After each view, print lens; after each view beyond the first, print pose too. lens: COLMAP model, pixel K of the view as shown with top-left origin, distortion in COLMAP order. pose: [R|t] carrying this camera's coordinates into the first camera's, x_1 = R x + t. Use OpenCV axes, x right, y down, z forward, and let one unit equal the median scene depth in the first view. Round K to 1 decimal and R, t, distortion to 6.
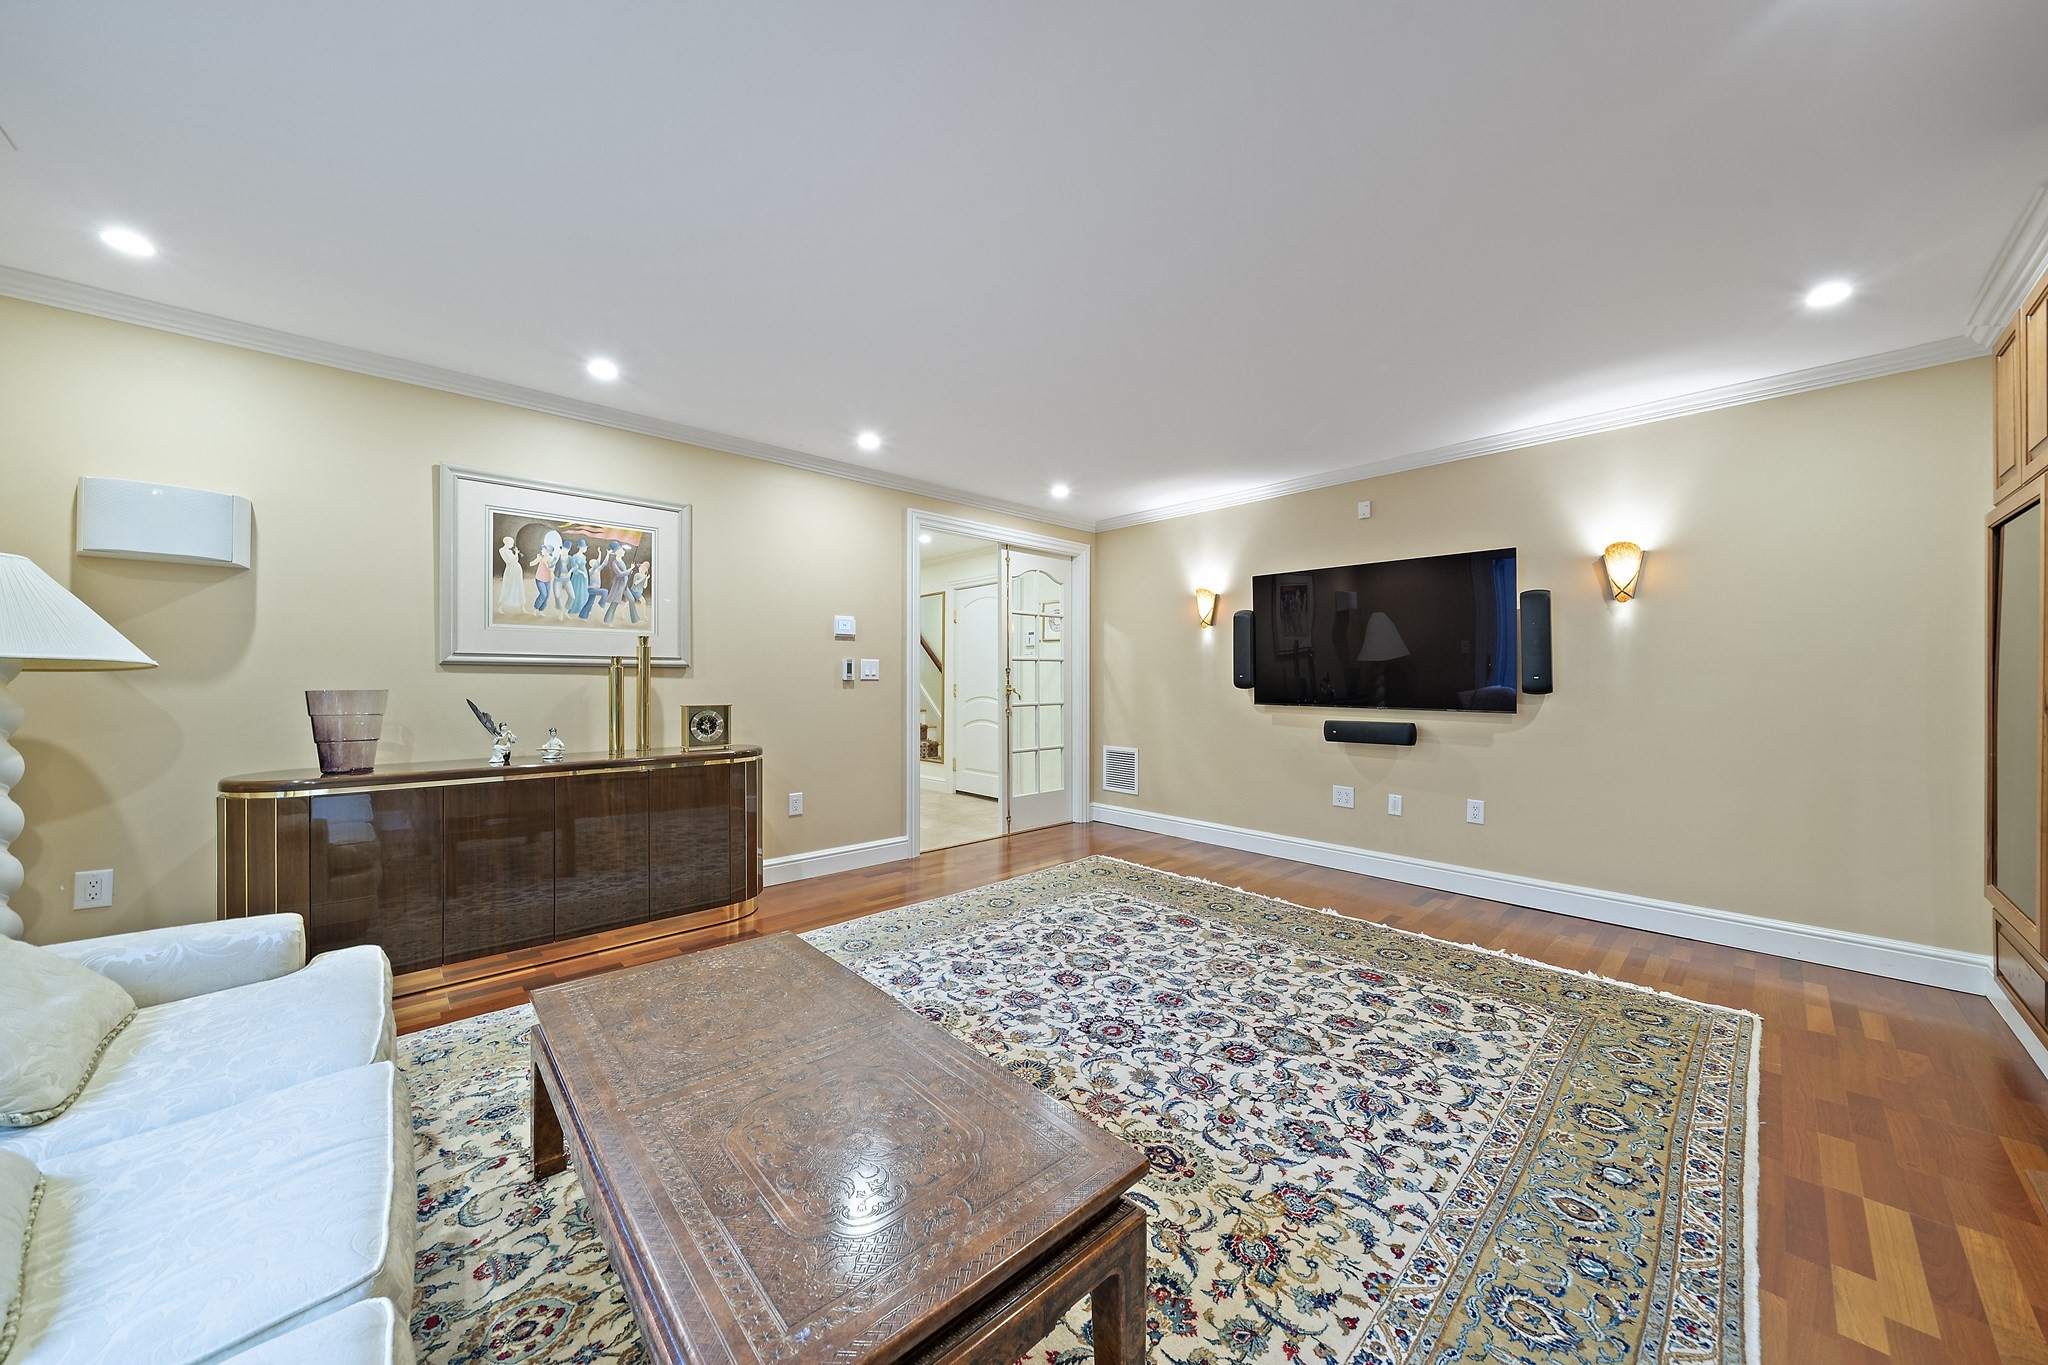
lens RADIAL K [[717.2, 0, 1027.3], [0, 717.2, 677.5], [0, 0, 1]] dist [-0.003018, 0.000197]
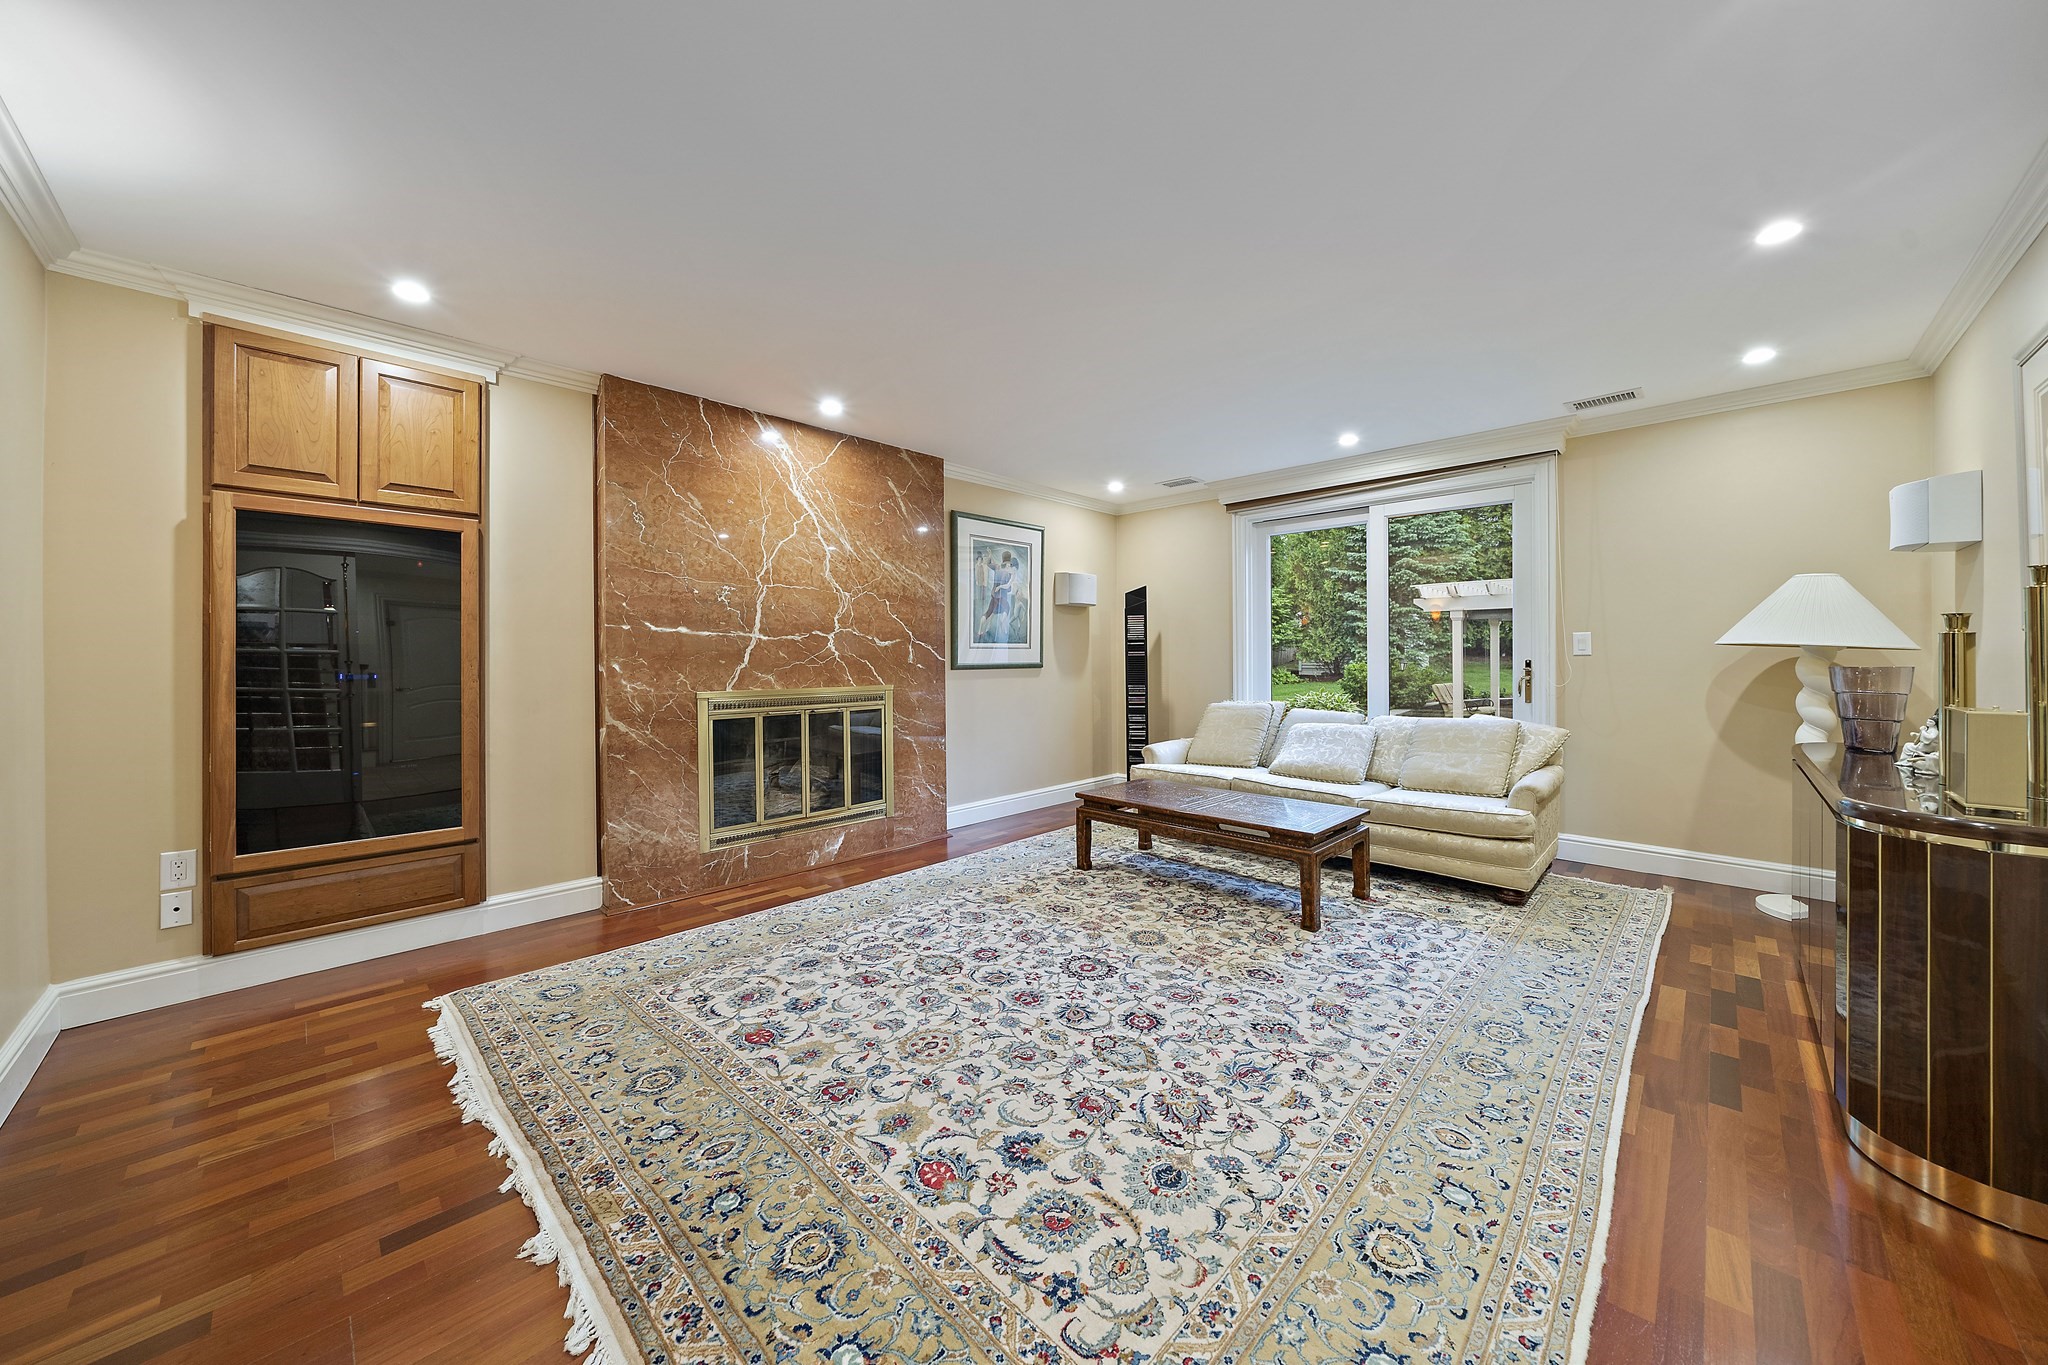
lens RADIAL K [[717.2, 0, 1020.7], [0, 717.2, 664.9], [0, 0, 1]] dist [-0.003018, 0.000197]
pose [[-0.999469, 0.001204, -0.032554, 0.223755], [0.001048, 0.999988, 0.004827, 0.008712], [0.032560, 0.004790, -0.999458, 1.824174]]
